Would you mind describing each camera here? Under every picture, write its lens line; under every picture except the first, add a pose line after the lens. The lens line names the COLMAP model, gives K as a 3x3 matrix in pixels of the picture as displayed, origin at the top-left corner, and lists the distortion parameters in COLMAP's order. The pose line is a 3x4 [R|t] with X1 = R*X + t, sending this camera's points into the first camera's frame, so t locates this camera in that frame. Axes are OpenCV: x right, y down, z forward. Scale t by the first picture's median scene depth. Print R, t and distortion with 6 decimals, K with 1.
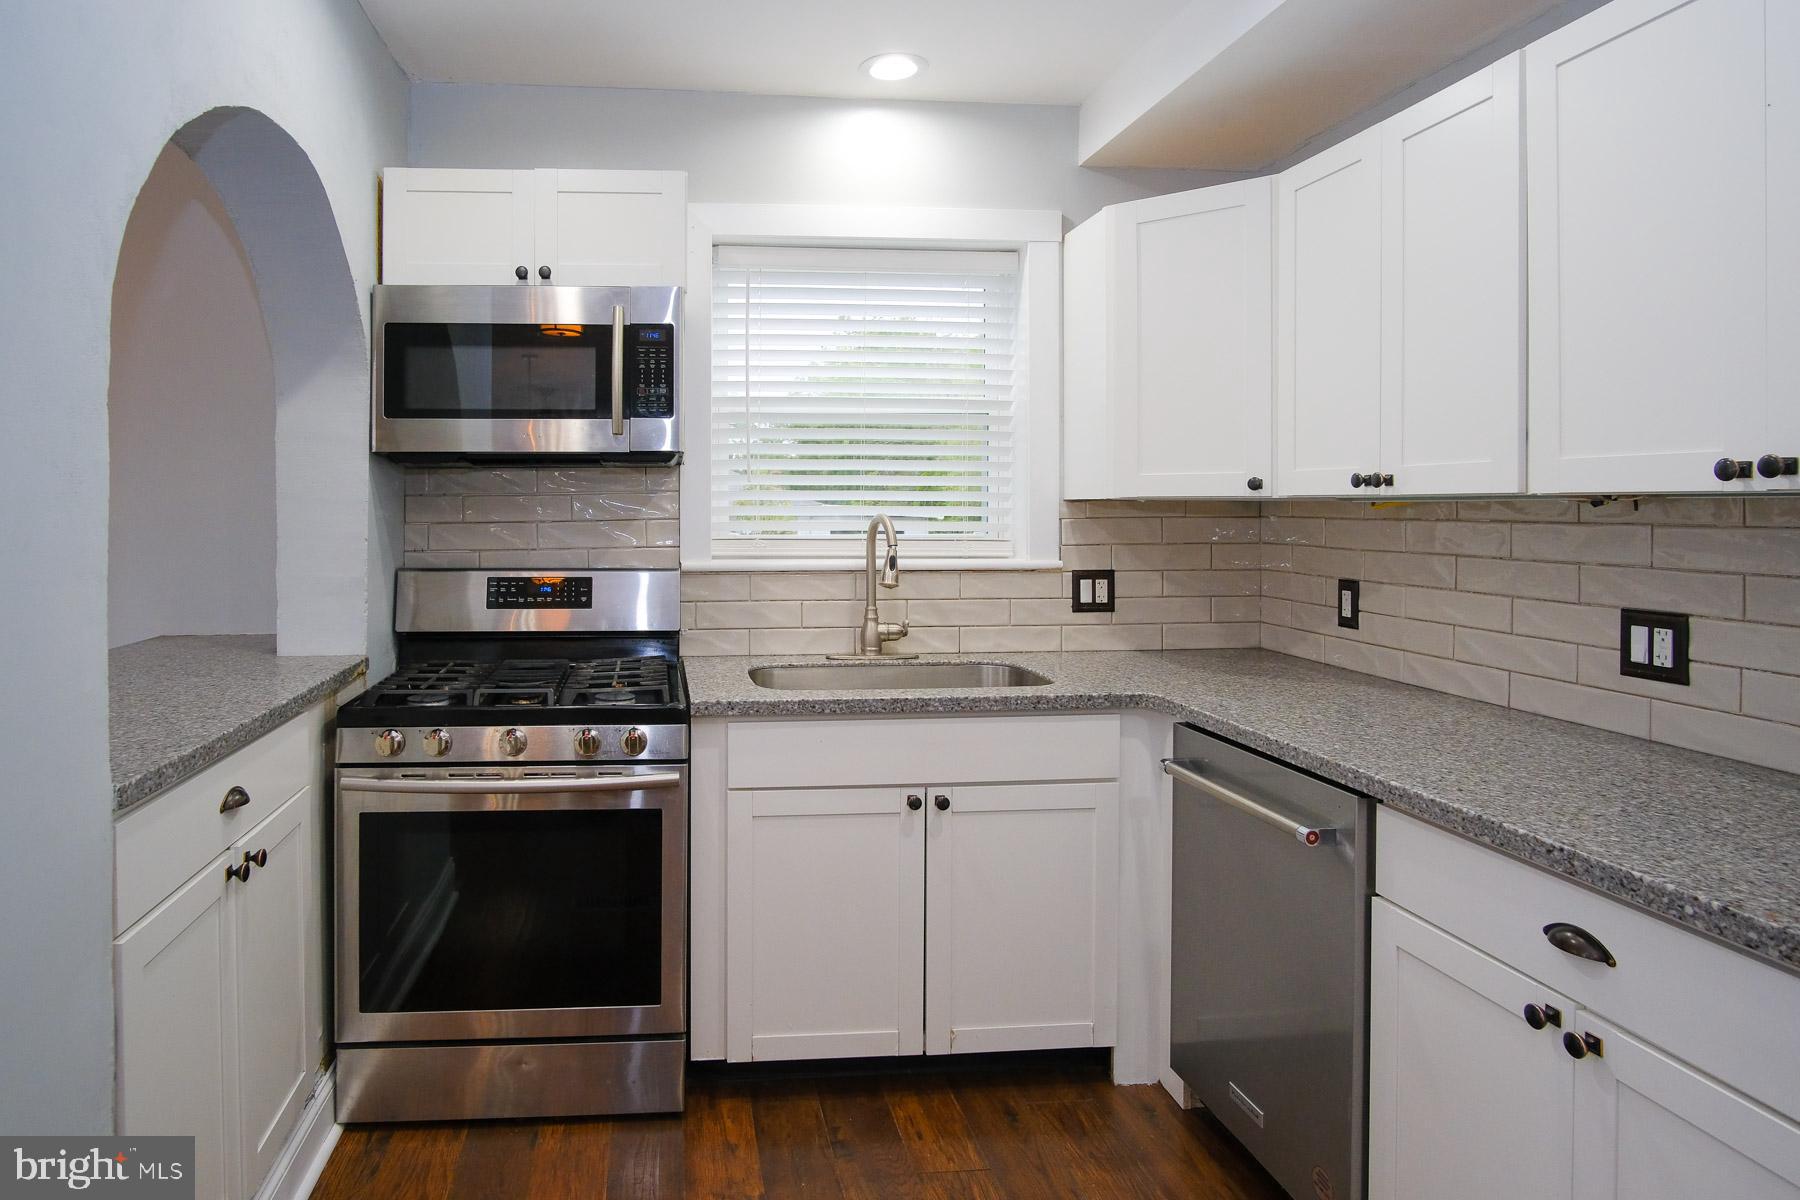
lens RADIAL K [[954.9, 0, 788.1], [0, 954.9, 498.6], [0, 0, 1]] dist [-0.025541, 0.000865]
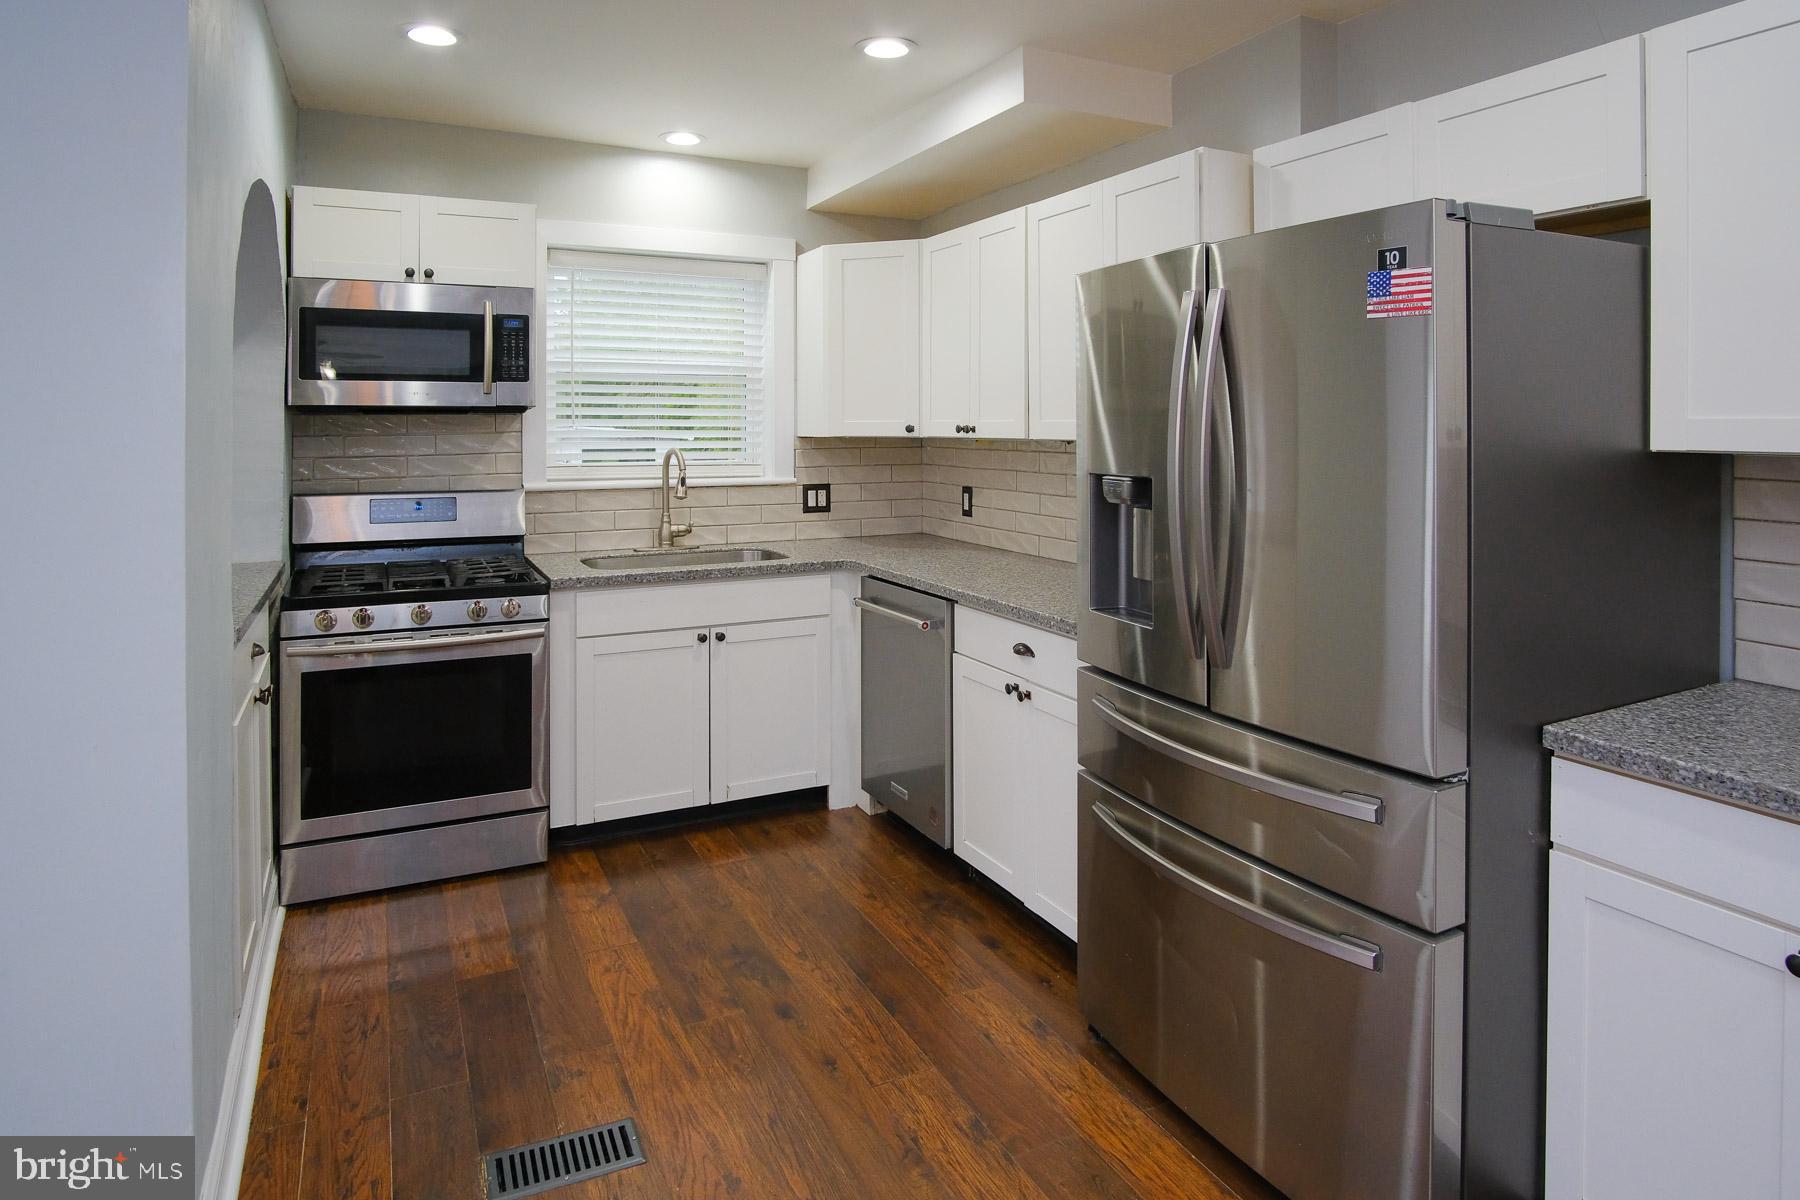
lens RADIAL K [[954.9, 0, 788.1], [0, 954.9, 498.6], [0, 0, 1]] dist [-0.025541, 0.000865]
pose [[0.965522, -0.024308, 0.259182, -0.119882], [0.002630, 0.996491, 0.083662, -0.029798], [-0.260306, -0.080096, 0.962198, -0.467713]]
